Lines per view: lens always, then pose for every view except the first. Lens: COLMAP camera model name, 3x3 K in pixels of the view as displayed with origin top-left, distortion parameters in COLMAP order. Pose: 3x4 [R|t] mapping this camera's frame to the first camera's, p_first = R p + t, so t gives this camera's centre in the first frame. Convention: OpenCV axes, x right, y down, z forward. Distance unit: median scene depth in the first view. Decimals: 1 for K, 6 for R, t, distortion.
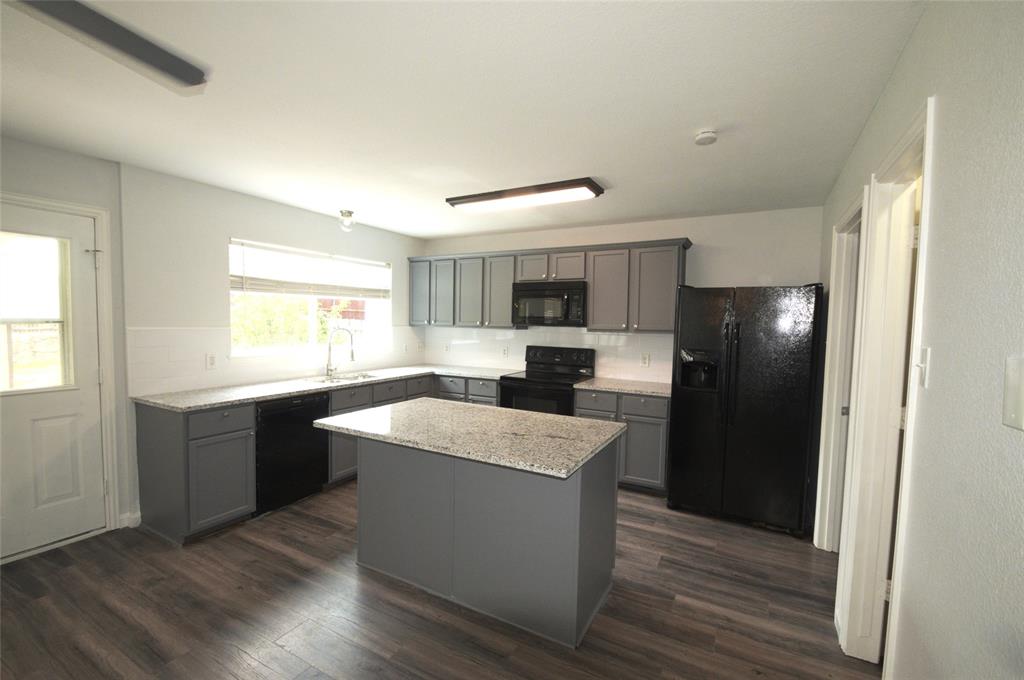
lens RADIAL K [[449.2, 0, 508.8], [0, 449.2, 342.3], [0, 0, 1]] dist [0.000284, 0.000677]
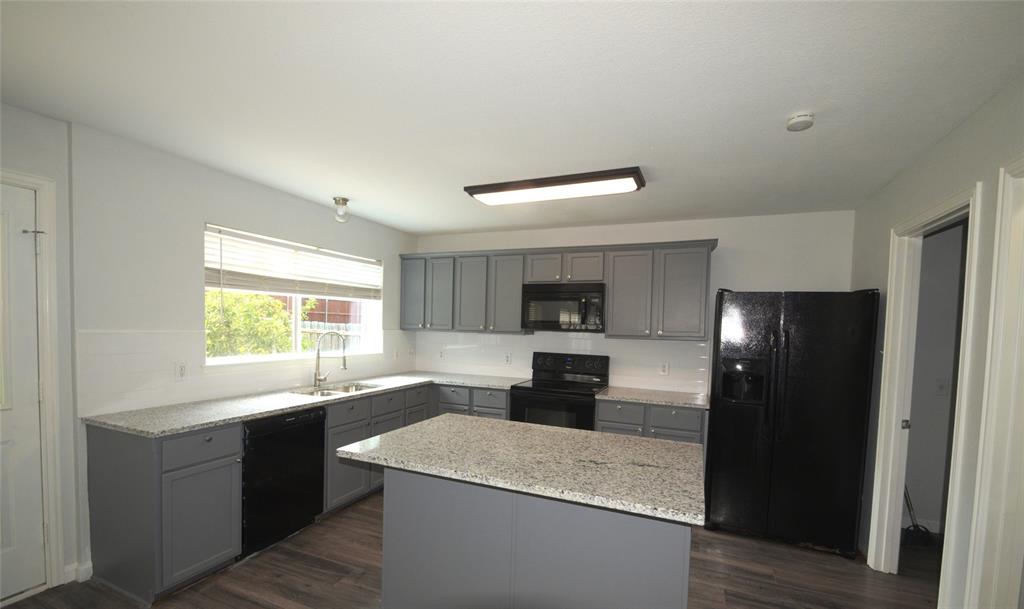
lens RADIAL K [[448.1, 0, 506.4], [0, 448.1, 342.0], [0, 0, 1]] dist [-0.003448, -0.002200]
pose [[0.994949, 0.005286, 0.100247, -0.155576], [-0.004354, 0.999945, -0.009511, -0.006673], [-0.100292, 0.009027, 0.994917, 0.126631]]
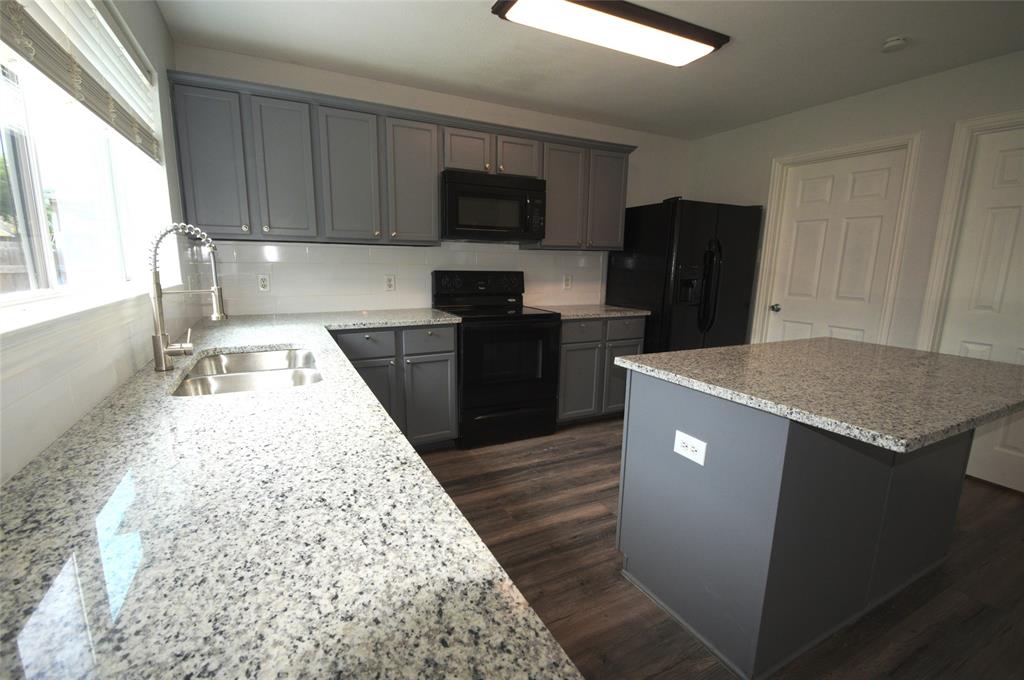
lens RADIAL K [[447.5, 0, 508.7], [0, 447.5, 341.1], [0, 0, 1]] dist [-0.001622, -0.000140]
pose [[0.545332, -0.156615, 0.823459, -0.669185], [0.032092, 0.985571, 0.166195, 0.004772], [-0.837606, -0.064205, 0.542489, 0.772538]]
